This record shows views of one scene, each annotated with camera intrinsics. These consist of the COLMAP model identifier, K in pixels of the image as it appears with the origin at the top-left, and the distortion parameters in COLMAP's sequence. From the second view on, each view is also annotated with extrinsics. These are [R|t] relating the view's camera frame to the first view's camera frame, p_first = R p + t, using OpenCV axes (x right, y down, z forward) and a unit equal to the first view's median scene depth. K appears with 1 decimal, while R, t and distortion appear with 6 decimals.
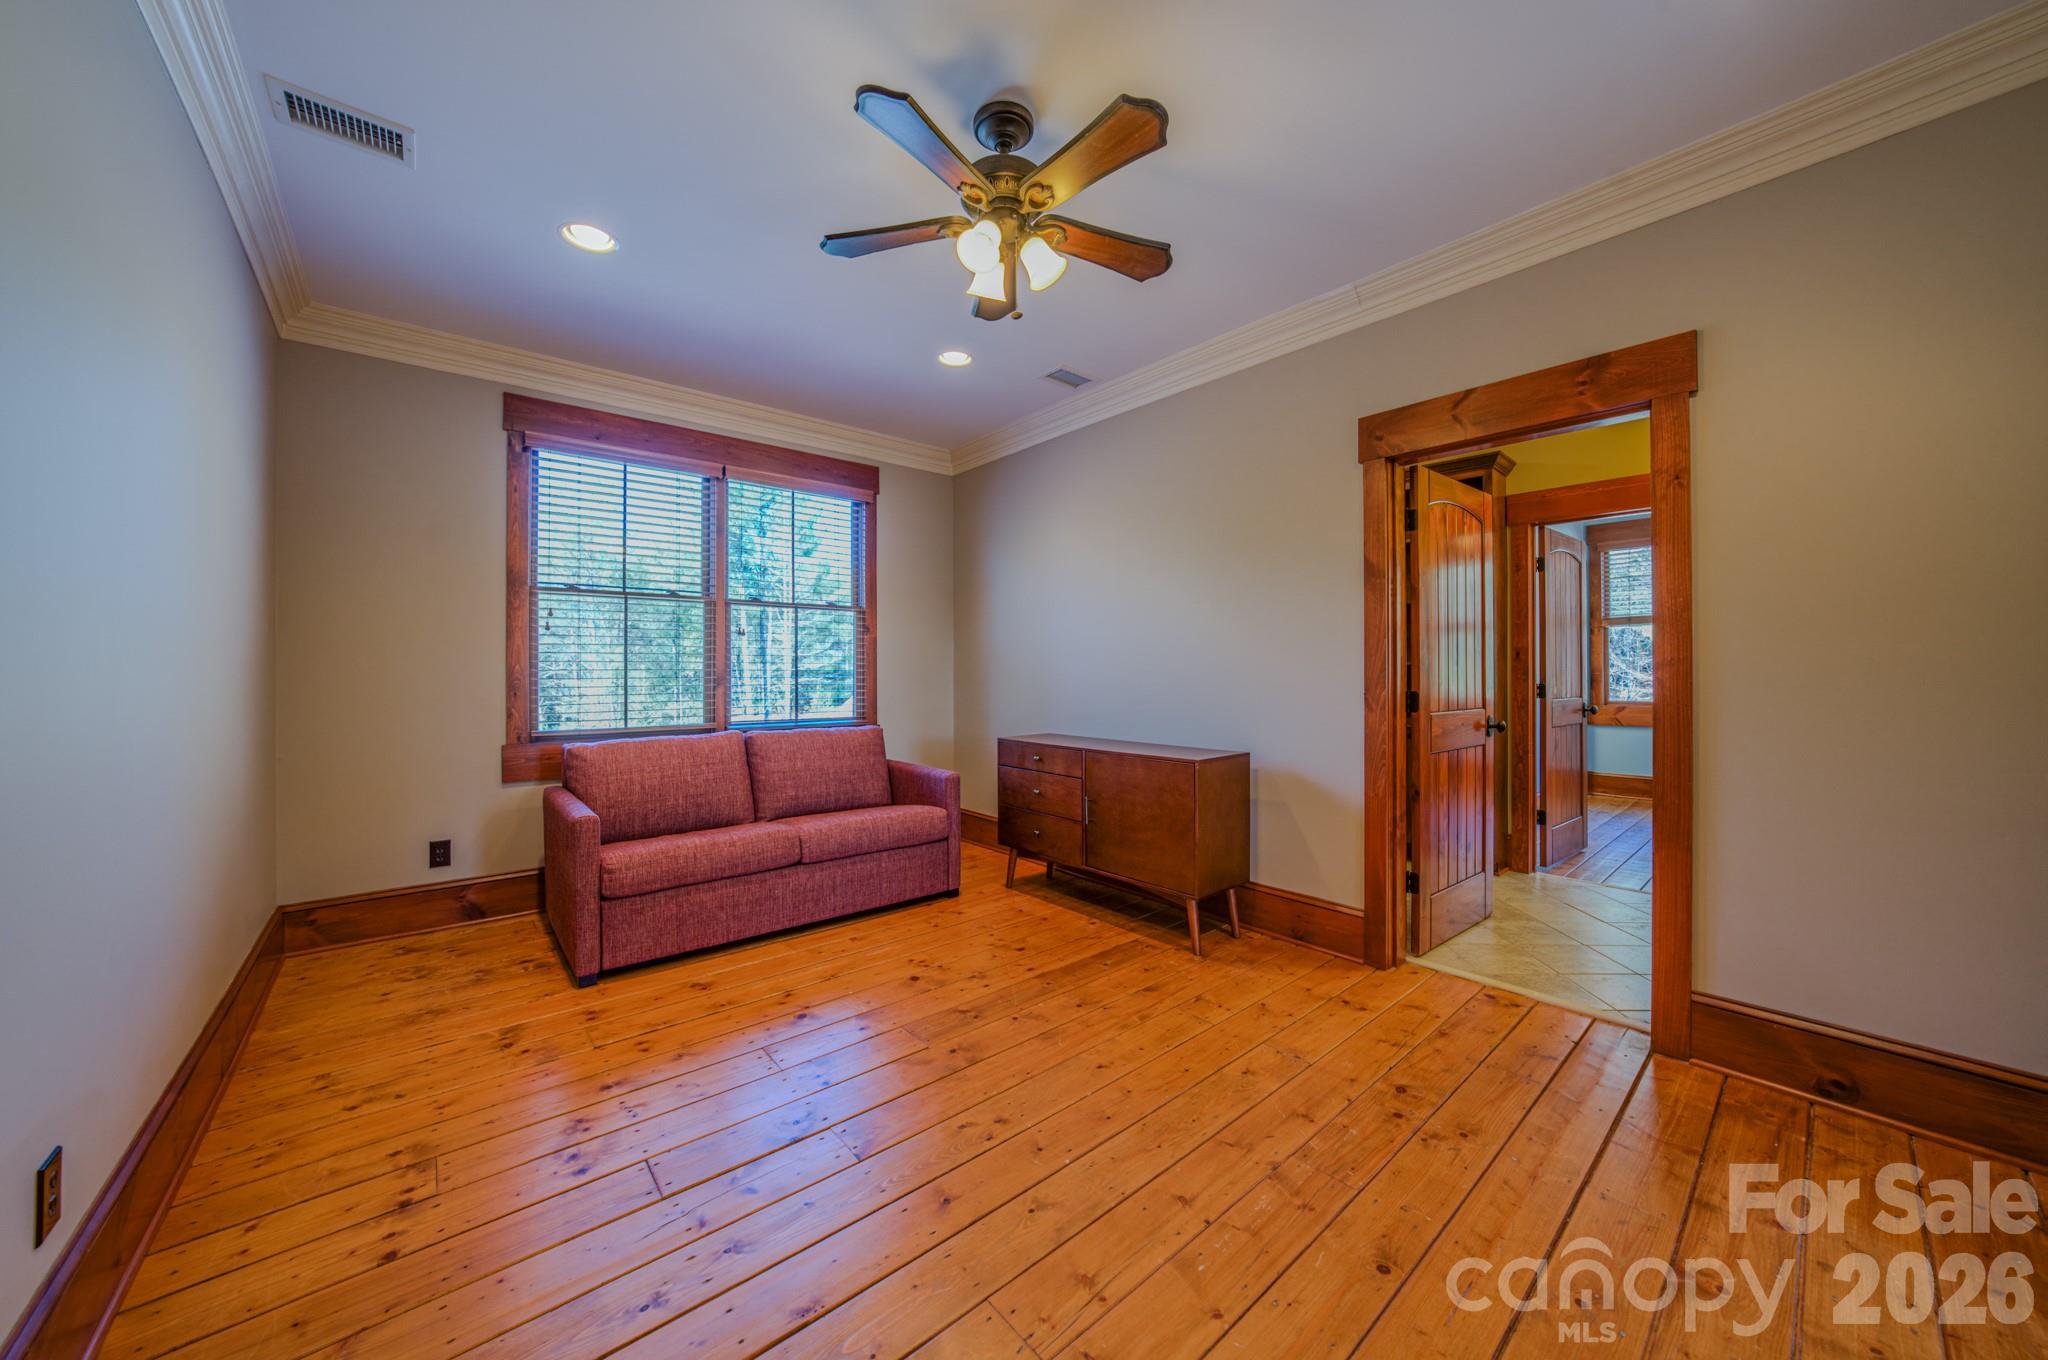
lens RADIAL K [[723.2, 0, 1041.2], [0, 723.2, 671.3], [0, 0, 1]] dist [-0.024350, 0.004342]
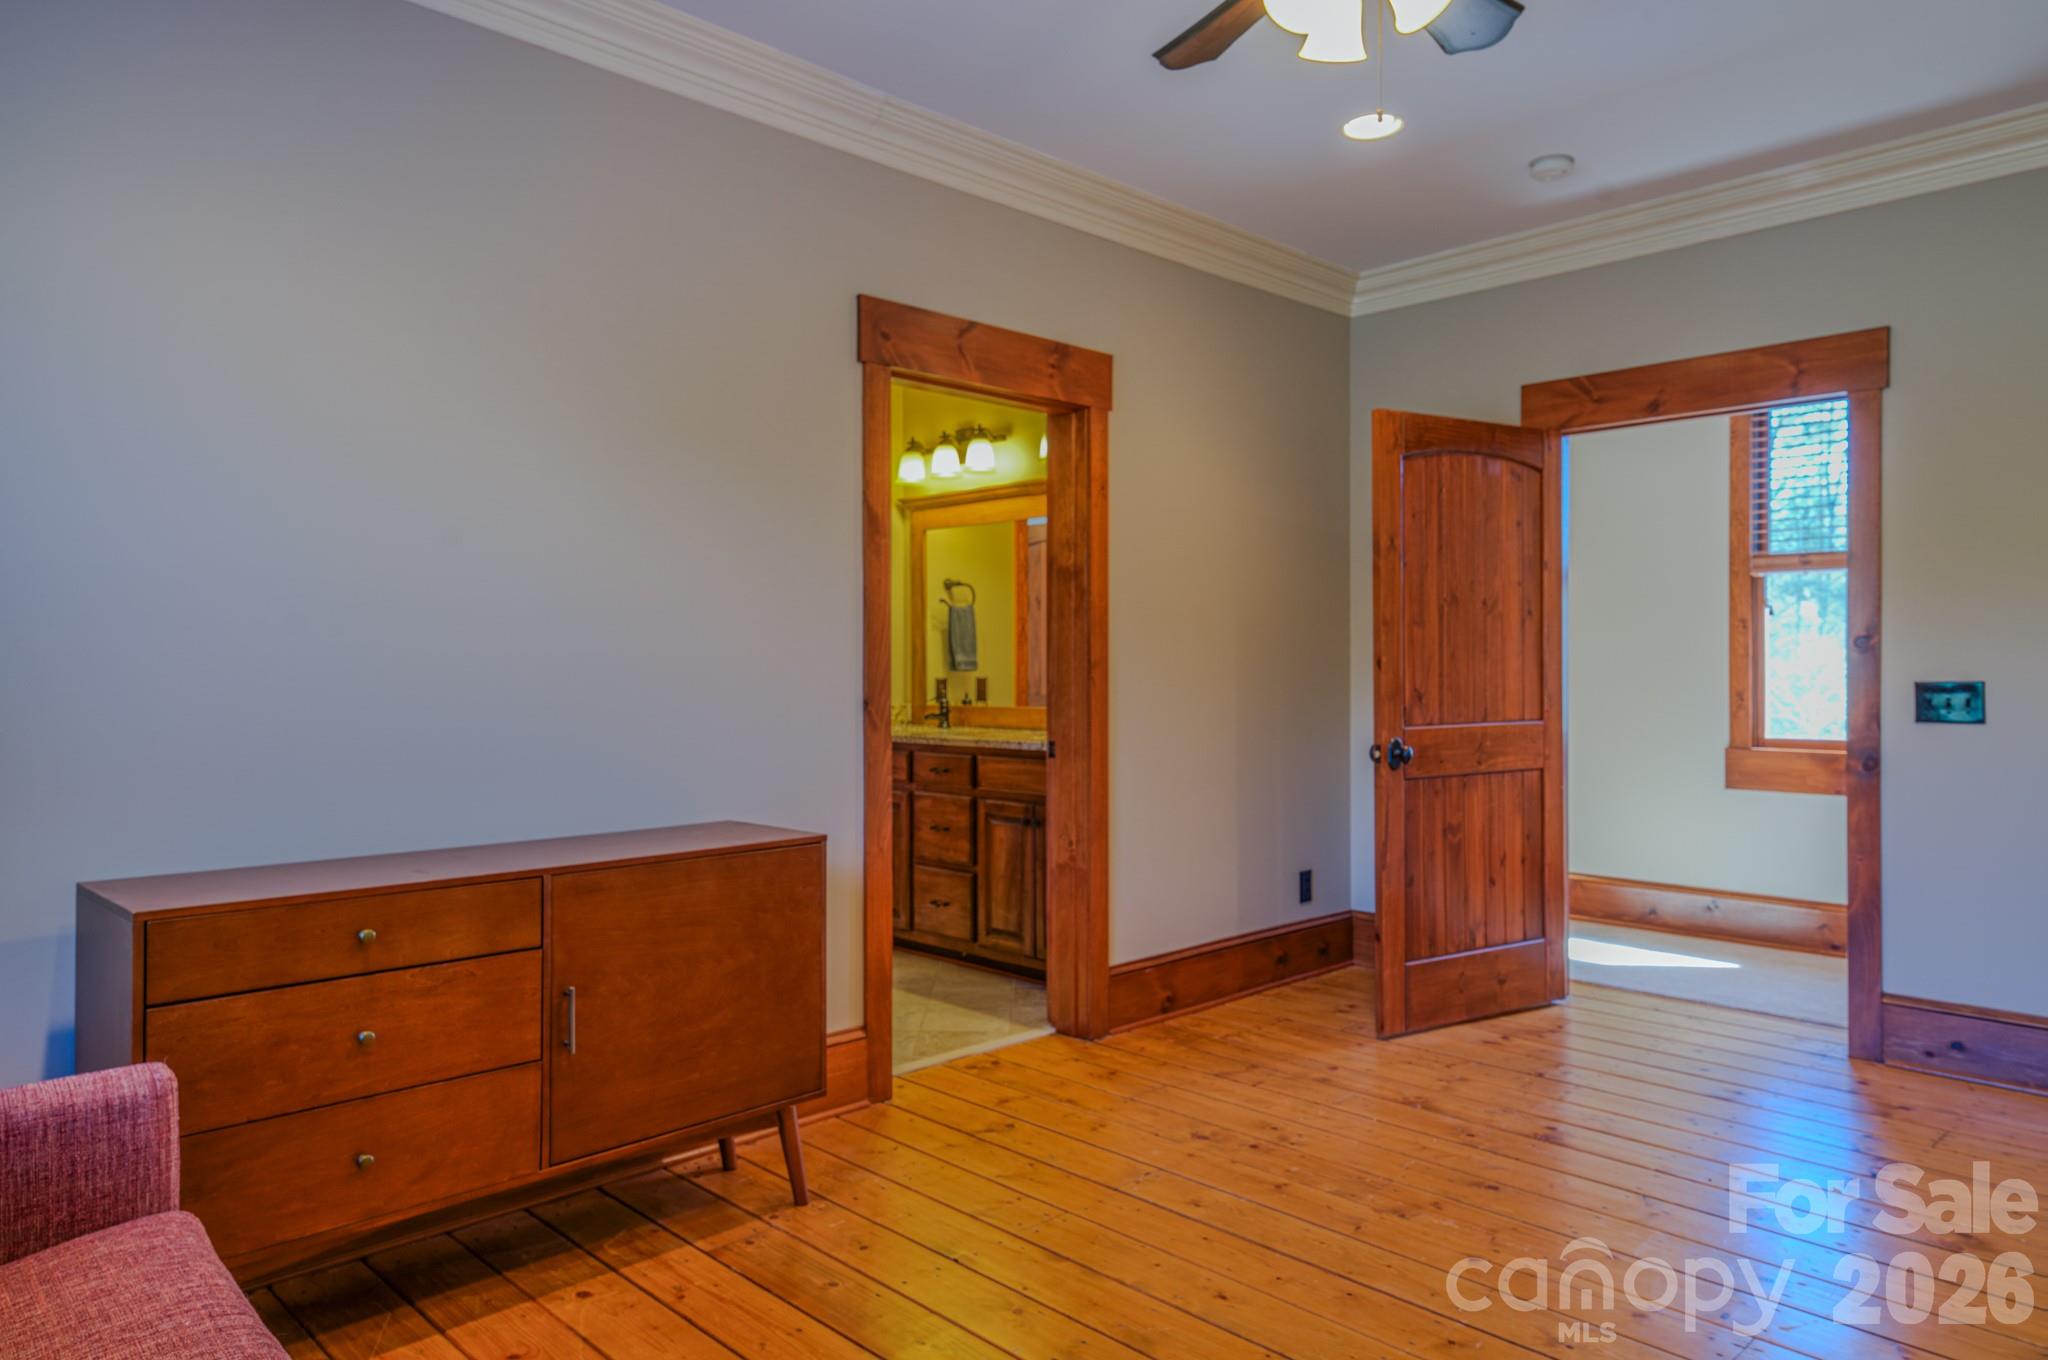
lens RADIAL K [[1342.6, 0, 1014.6], [0, 1342.6, 667.2], [0, 0, 1]] dist [0.027422, 0.001564]
pose [[-0.061031, -0.001527, 0.998135, -0.953964], [-0.002069, 0.999997, 0.001403, -0.007097], [-0.998134, -0.001980, -0.061034, 1.089326]]
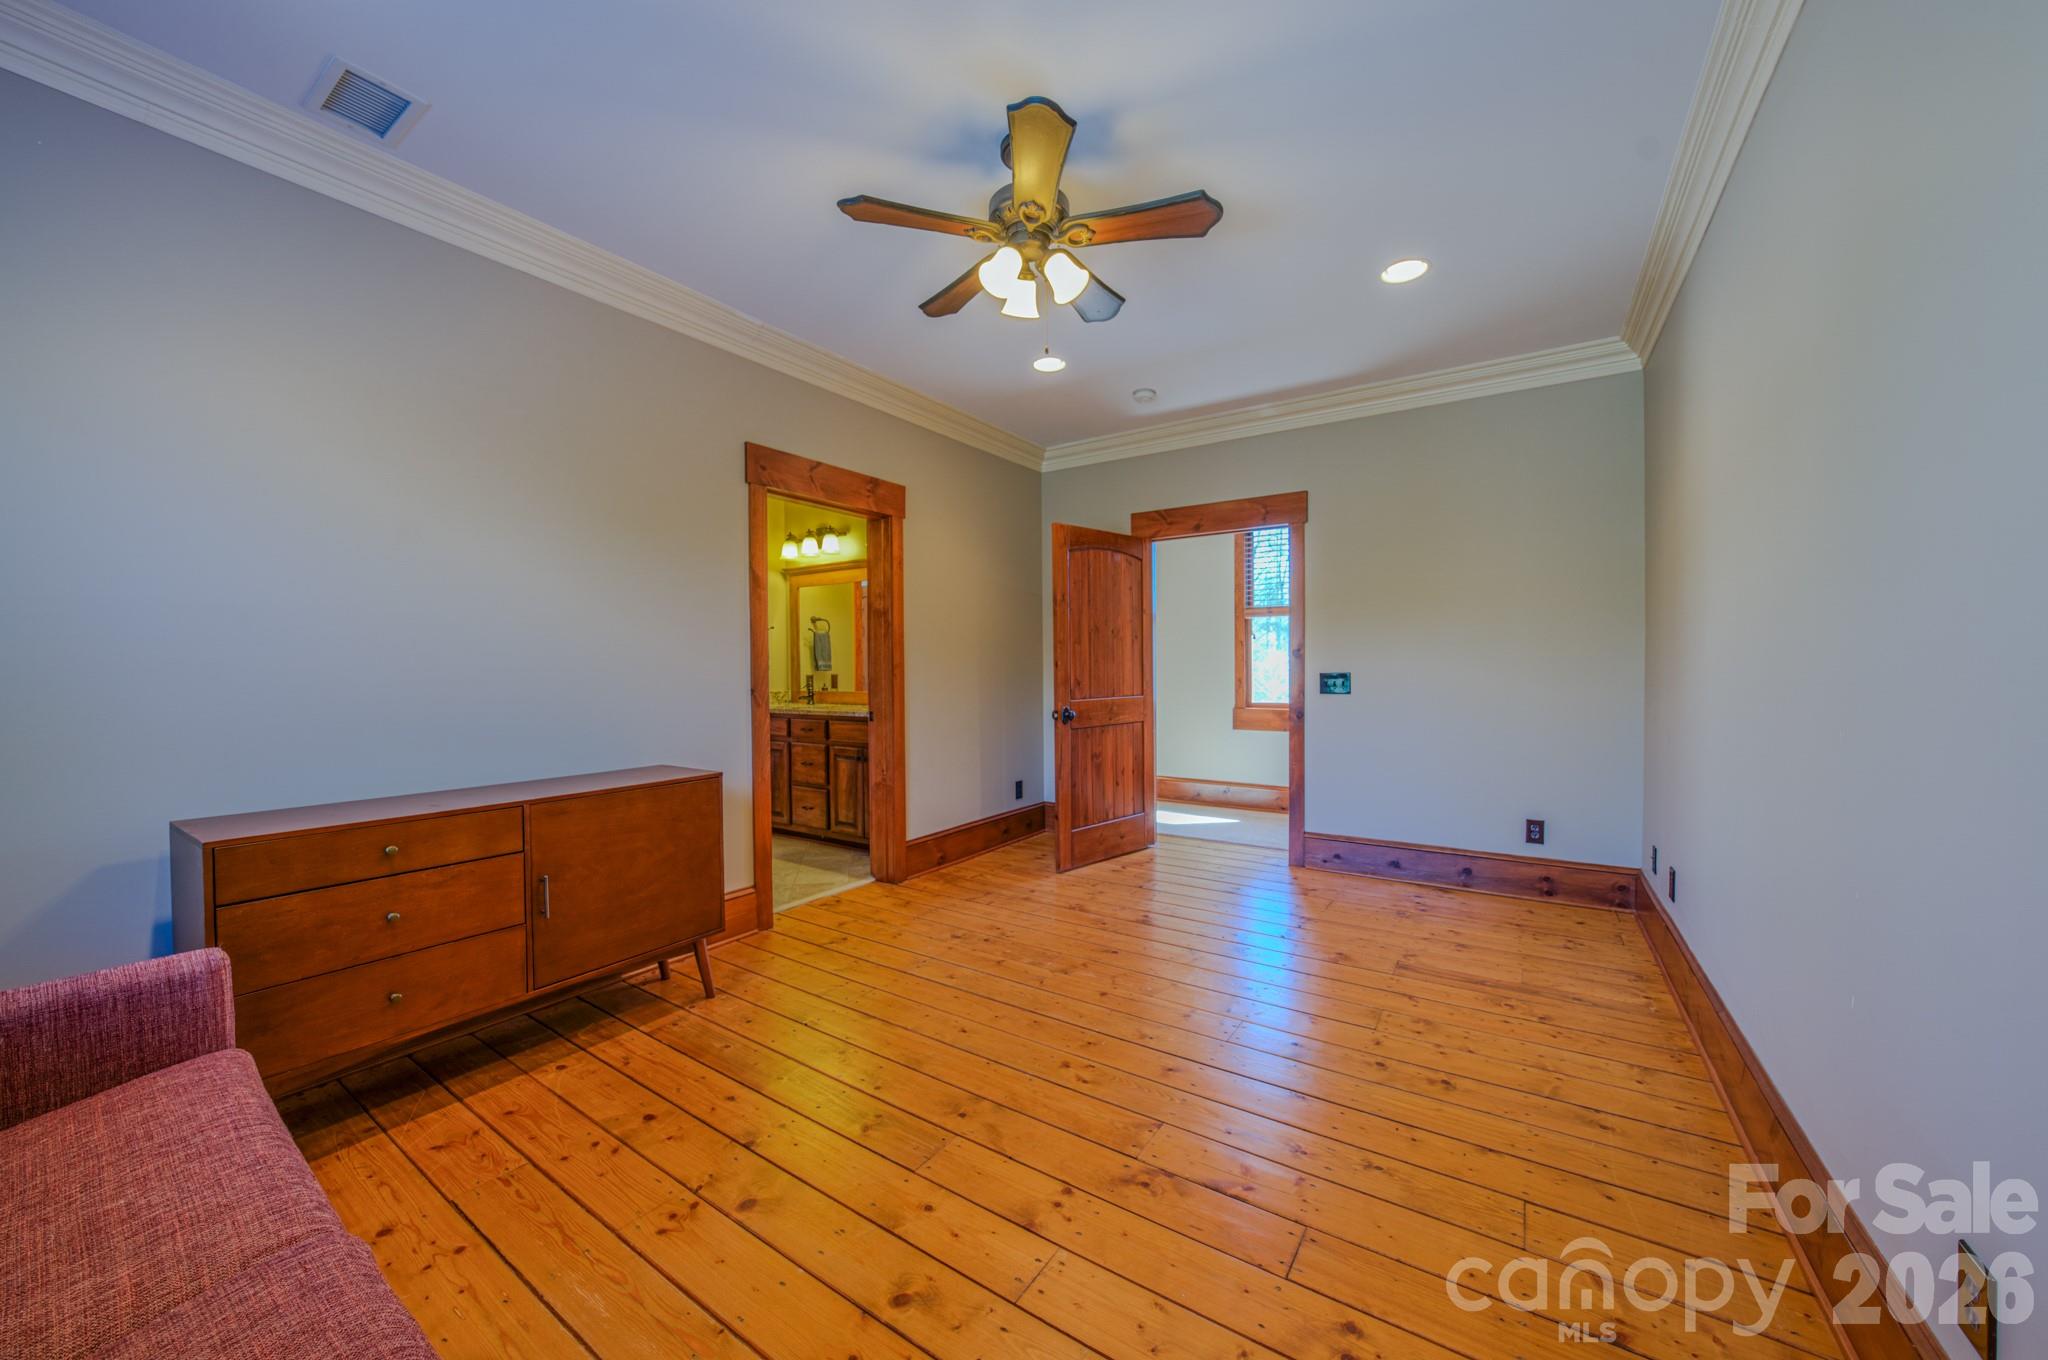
lens RADIAL K [[723.2, 0, 1022.8], [0, 723.2, 675.7], [0, 0, 1]] dist [-0.024350, 0.004342]
pose [[-0.255446, -0.011341, 0.966757, -0.863275], [0.003356, 0.999915, 0.012616, -0.006950], [-0.966817, 0.006467, -0.255386, 1.028263]]
